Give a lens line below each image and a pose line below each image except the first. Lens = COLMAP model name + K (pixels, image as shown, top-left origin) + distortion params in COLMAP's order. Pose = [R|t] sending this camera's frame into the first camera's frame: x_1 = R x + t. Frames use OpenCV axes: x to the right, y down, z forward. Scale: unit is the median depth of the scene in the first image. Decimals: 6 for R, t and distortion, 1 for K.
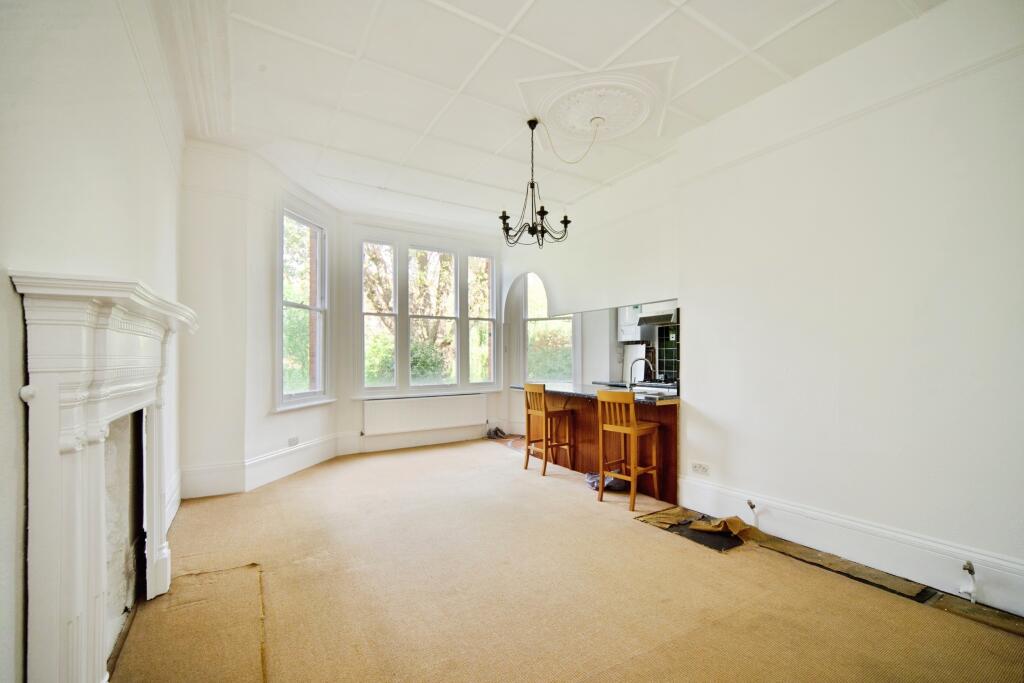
lens RADIAL K [[438.4, 0, 510.8], [0, 438.4, 357.8], [0, 0, 1]] dist [-0.003790, 0.000678]
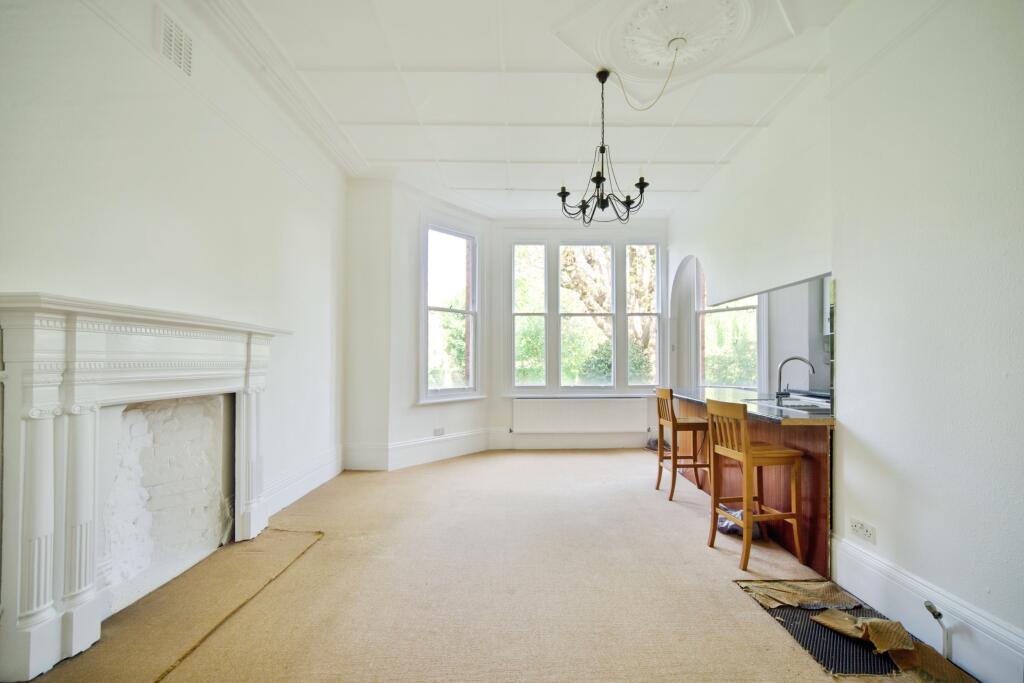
lens RADIAL K [[438.4, 0, 510.8], [0, 438.4, 357.8], [0, 0, 1]] dist [-0.003790, 0.000678]
pose [[0.852507, 0.001018, -0.522715, 0.312163], [-0.002326, 0.999996, -0.001846, 0.005169], [0.522710, 0.002790, 0.852506, 0.183414]]
